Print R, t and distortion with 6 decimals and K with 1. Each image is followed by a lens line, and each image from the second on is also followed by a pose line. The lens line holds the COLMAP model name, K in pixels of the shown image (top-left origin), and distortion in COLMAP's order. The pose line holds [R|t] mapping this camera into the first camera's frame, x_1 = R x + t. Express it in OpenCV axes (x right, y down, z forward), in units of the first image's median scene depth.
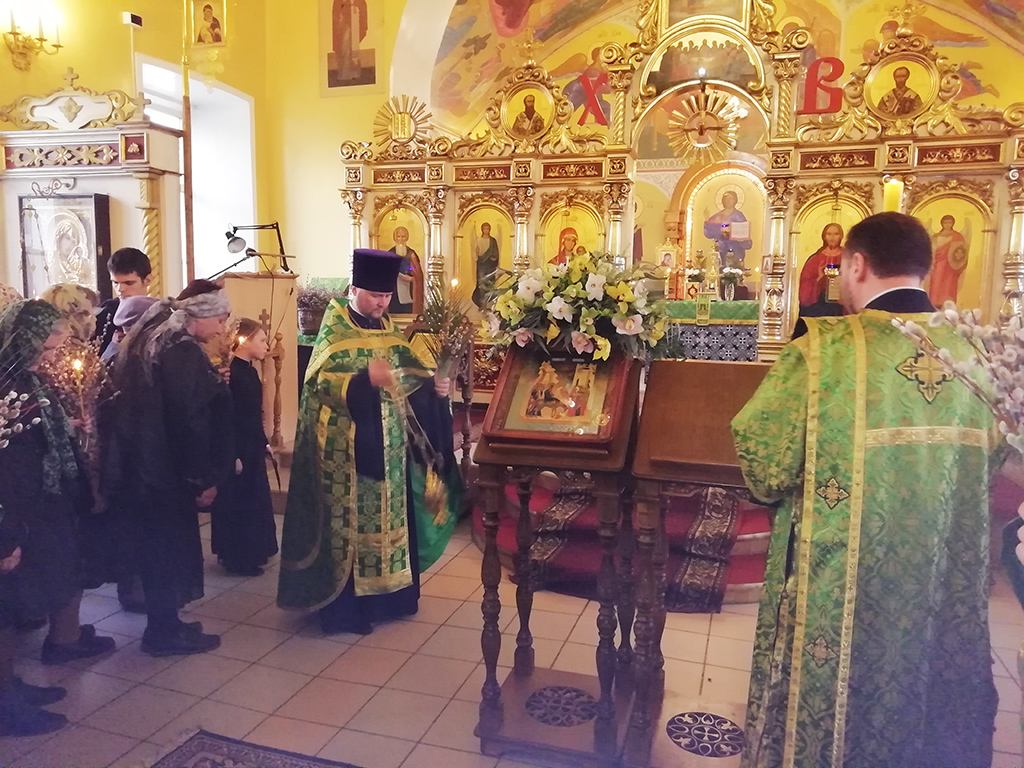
lens RADIAL K [[756.0, 0, 511.0], [0, 756.0, 371.6], [0, 0, 1]] dist [0.036794, -0.024622]
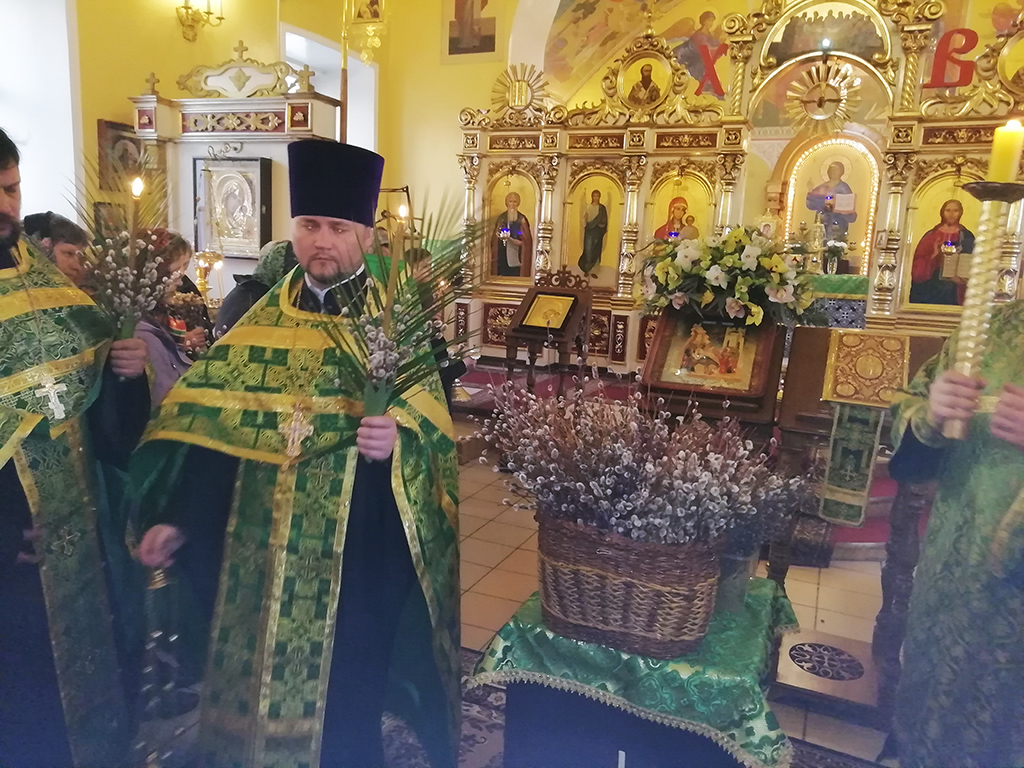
lens RADIAL K [[756.0, 0, 511.0], [0, 756.0, 371.6], [0, 0, 1]] dist [0.036794, -0.024622]
pose [[0.994562, 0.047654, -0.092600, -0.048594], [-0.043302, 0.997886, 0.048451, 0.005906], [0.094713, -0.044178, 0.994524, -0.056947]]
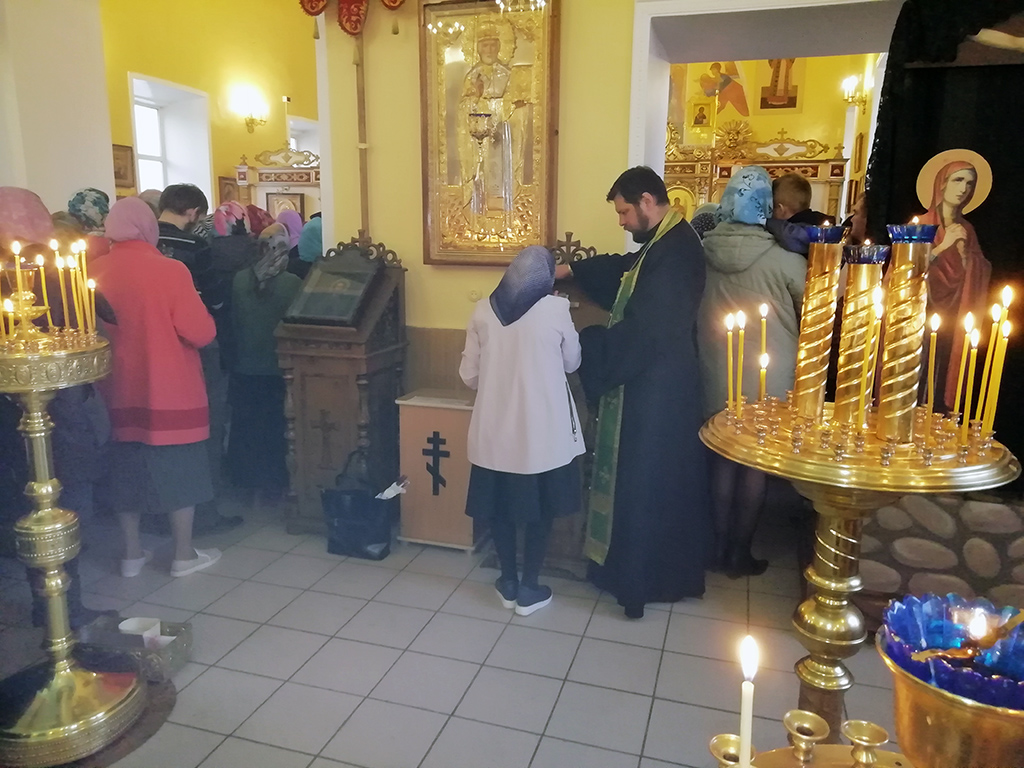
lens RADIAL K [[756.0, 0, 511.0], [0, 756.0, 371.6], [0, 0, 1]] dist [0.036794, -0.024622]
pose [[0.999907, -0.001254, 0.013611, 0.079913], [0.000242, 0.997250, 0.074116, 0.119729], [-0.013667, -0.074105, 0.997157, -1.115781]]
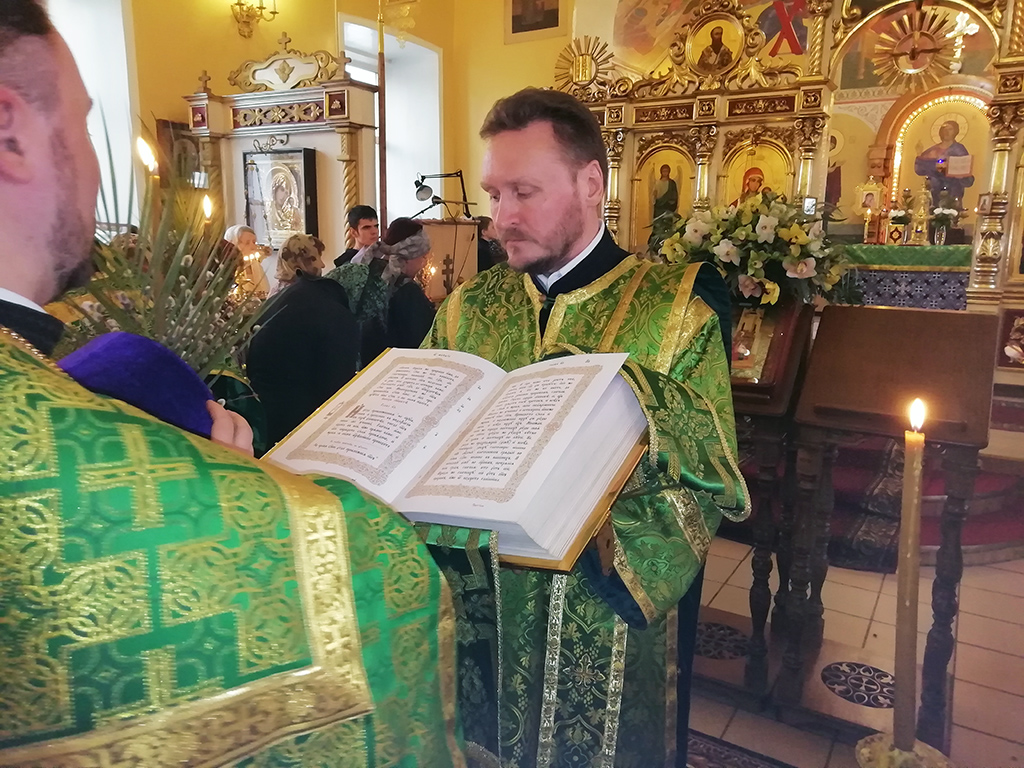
lens RADIAL K [[758.6, 0, 510.8], [0, 758.6, 370.5], [0, 0, 1]] dist [0.036163, -0.028378]
pose [[0.972639, 0.036852, -0.229382, 0.009240], [-0.021171, 0.997290, 0.070452, 0.003206], [0.231357, -0.063668, 0.970783, -0.018443]]
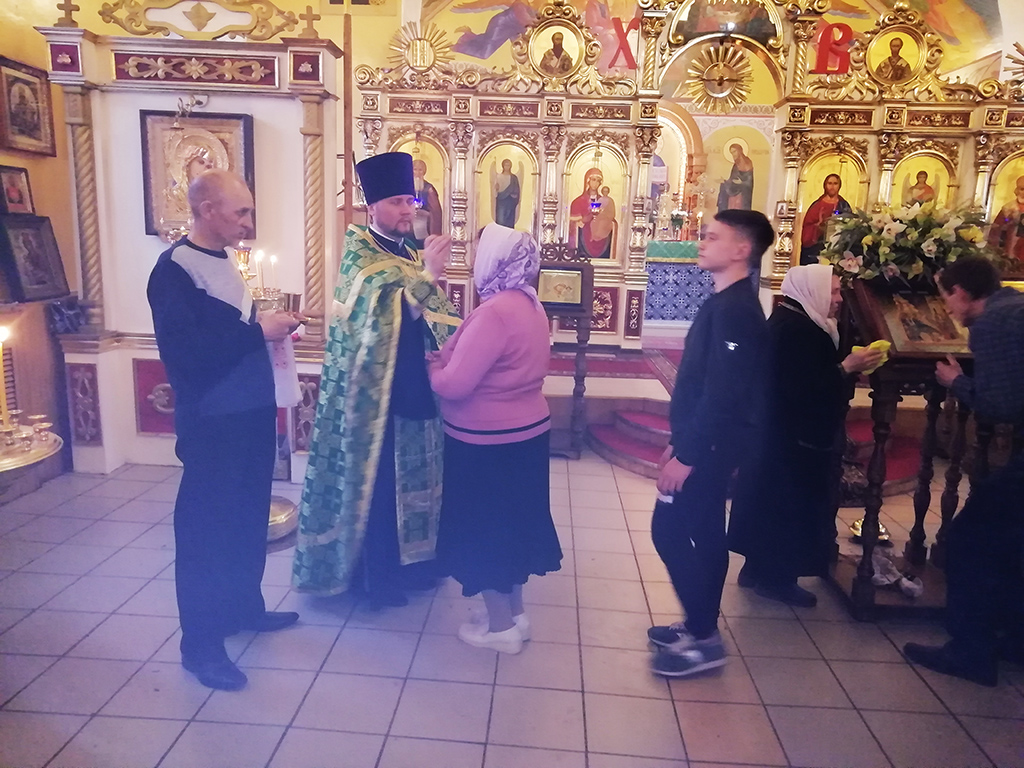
lens RADIAL K [[756.0, 0, 511.0], [0, 756.0, 371.6], [0, 0, 1]] dist [0.036794, -0.024622]
pose [[0.965425, -0.028859, 0.259080, -0.351766], [0.007572, 0.996538, 0.082788, 0.001798], [-0.260572, -0.077963, 0.962301, 0.005643]]
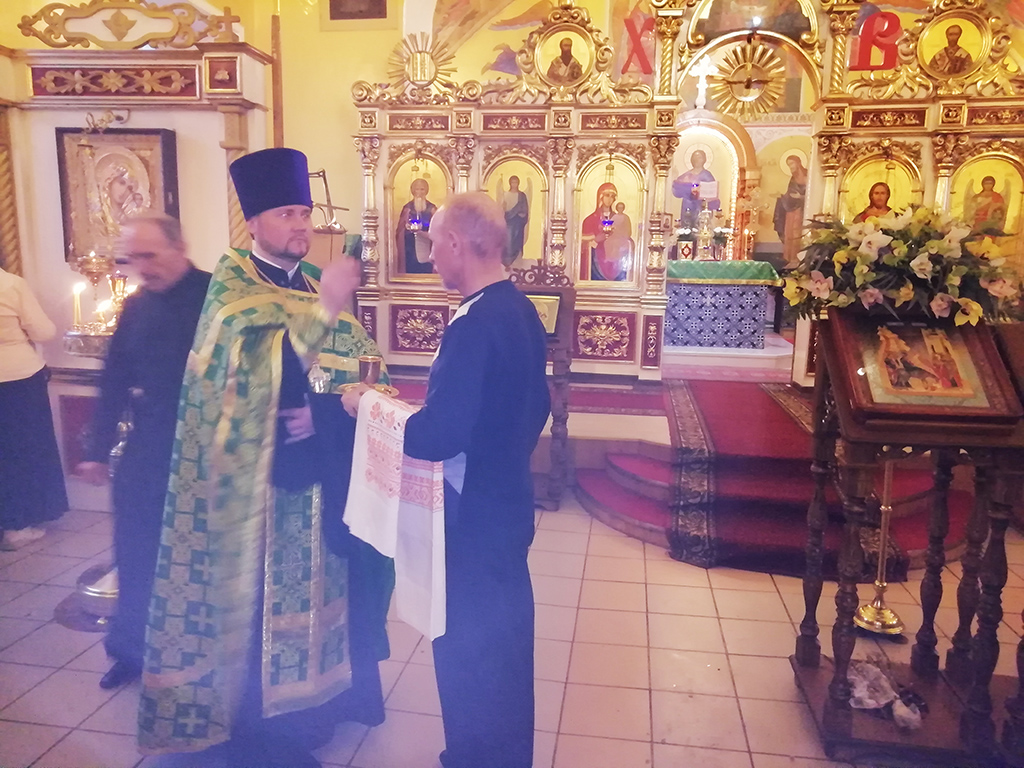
lens RADIAL K [[754.1, 0, 509.8], [0, 754.1, 373.1], [0, 0, 1]] dist [0.022788, 0.000498]
pose [[0.987922, -0.020095, 0.153647, -0.221247], [0.011681, 0.998392, 0.055472, -0.005445], [-0.154514, -0.053008, 0.986568, 0.076365]]
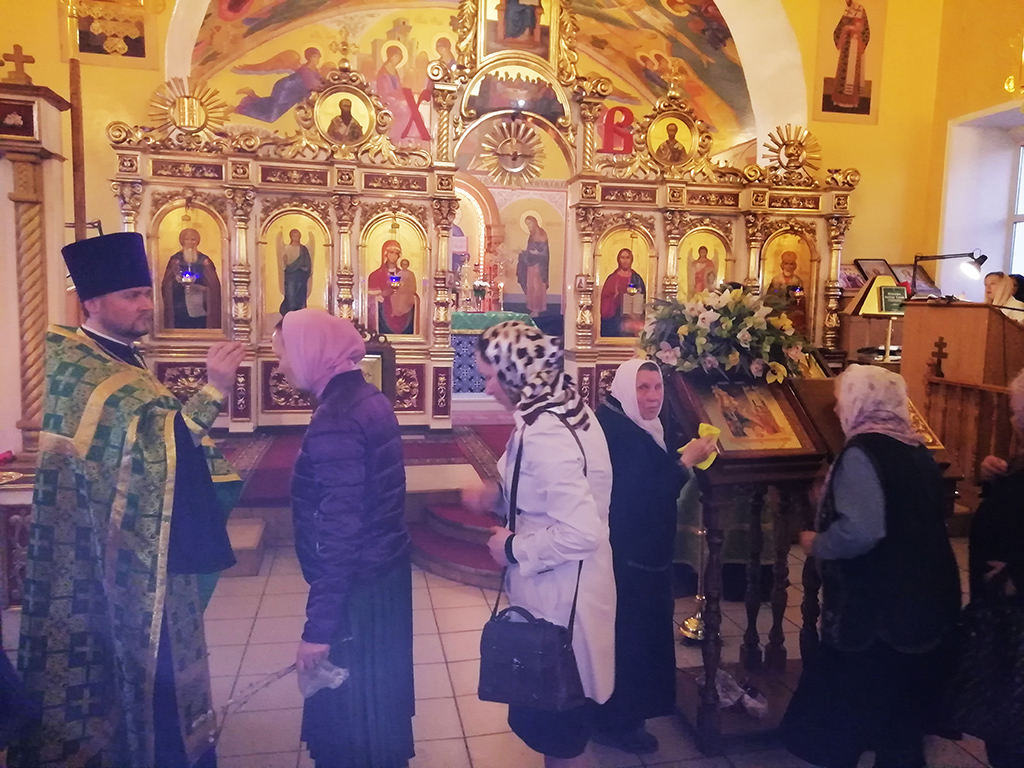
lens RADIAL K [[750.1, 0, 512.2], [0, 750.1, 371.4], [0, 0, 1]] dist [0.051771, -0.042707]
pose [[0.867932, -0.041790, 0.494922, -0.314671], [0.043164, 0.999030, 0.008661, -0.023596], [-0.494804, 0.013846, 0.868894, 0.082965]]
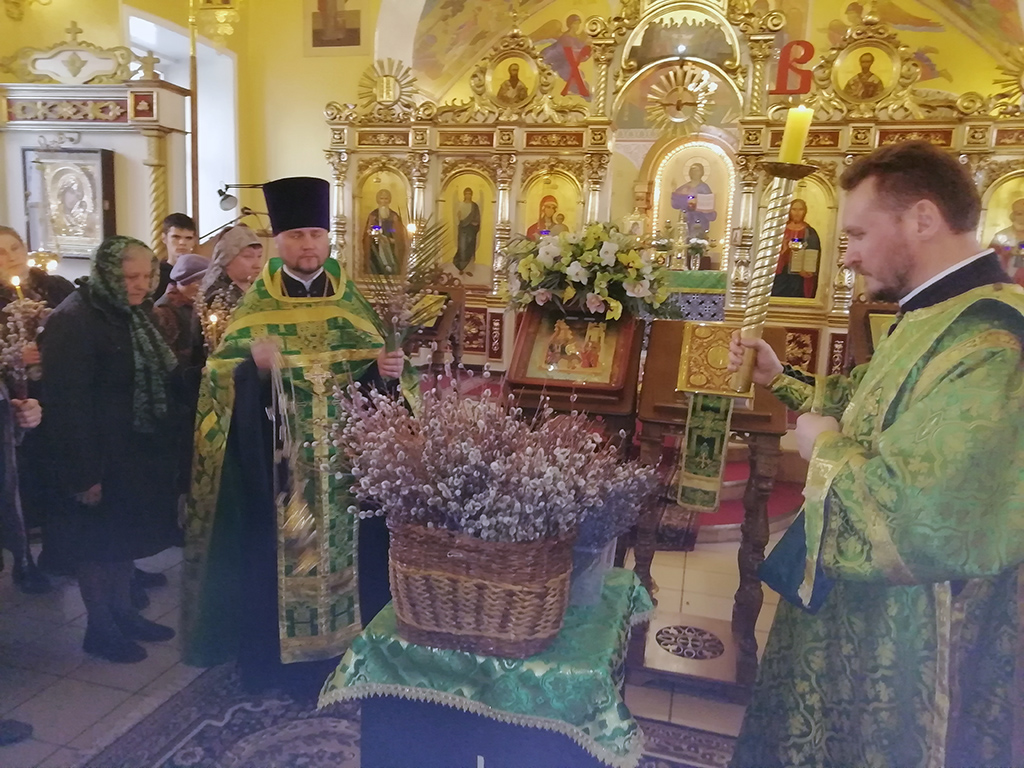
lens RADIAL K [[756.0, 0, 511.0], [0, 756.0, 371.6], [0, 0, 1]] dist [0.036794, -0.024622]
pose [[0.998098, 0.017214, 0.059202, -0.037680], [-0.019900, 0.998785, 0.045086, 0.006105], [-0.058354, -0.046178, 0.997227, -0.049823]]
